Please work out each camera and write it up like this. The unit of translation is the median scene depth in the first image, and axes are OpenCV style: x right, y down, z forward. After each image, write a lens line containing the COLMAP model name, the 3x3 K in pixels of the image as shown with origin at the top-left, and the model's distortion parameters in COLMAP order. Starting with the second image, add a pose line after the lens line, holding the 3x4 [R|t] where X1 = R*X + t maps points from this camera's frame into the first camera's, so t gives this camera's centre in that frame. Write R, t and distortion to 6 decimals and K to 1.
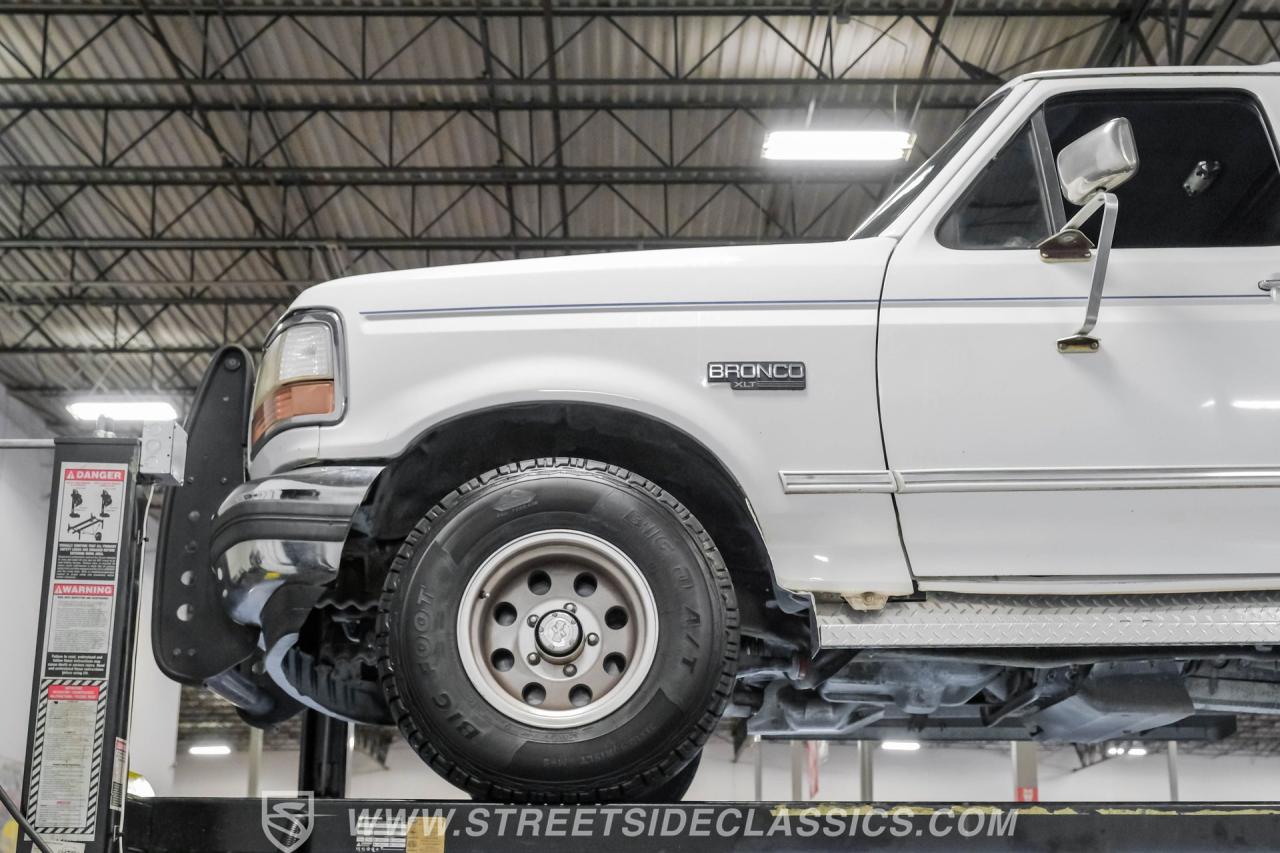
lens RADIAL K [[1875.6, 0, 640.0], [0, 1875.6, 426.5], [0, 0, 1]] dist [-0.016217, 0.034769]
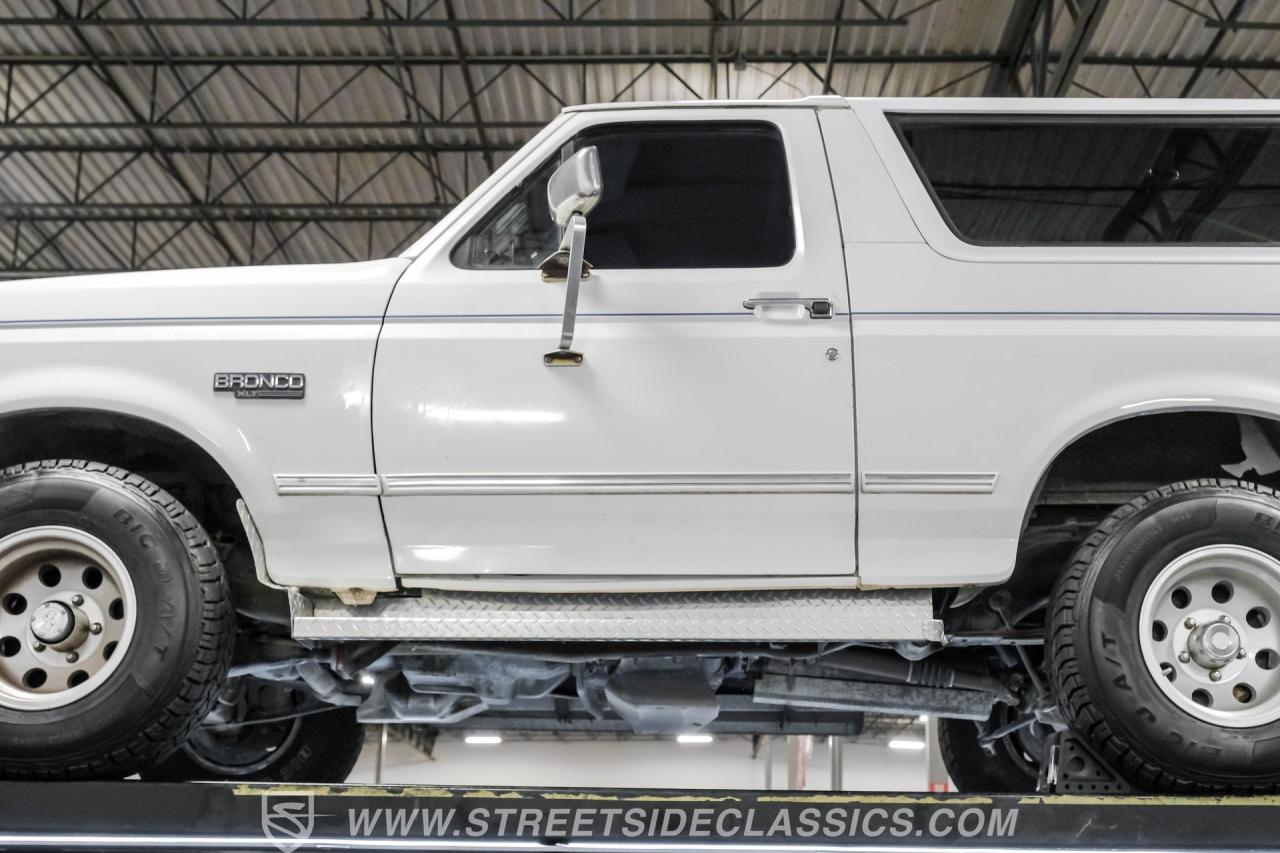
lens RADIAL K [[1732.7, 0, 640.0], [0, 1732.7, 426.5], [0, 0, 1]] dist [-0.013988, -0.001155]
pose [[0.998988, 0.005422, -0.044643, 0.278590], [-0.005956, 0.999912, -0.011835, 0.005753], [0.044575, 0.012089, 0.998933, 0.014469]]
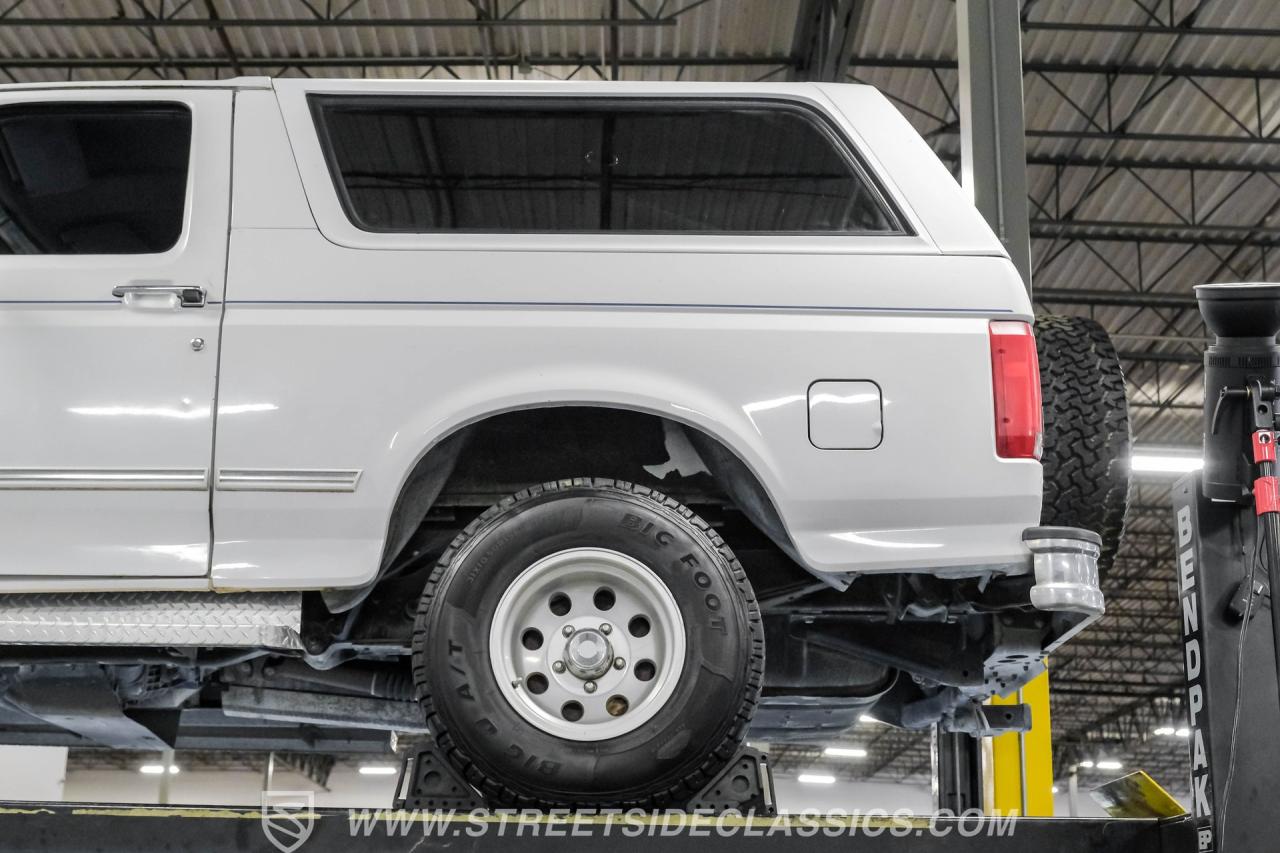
lens RADIAL K [[1783.5, 0, 559.8], [0, 1783.5, 440.1], [0, 0, 1]] dist [-0.008722, -0.030068]
pose [[0.997915, 0.010245, -0.063718, 0.557759], [-0.011386, 0.999781, -0.017570, 0.016794], [0.063524, 0.018259, 0.997813, 0.050820]]
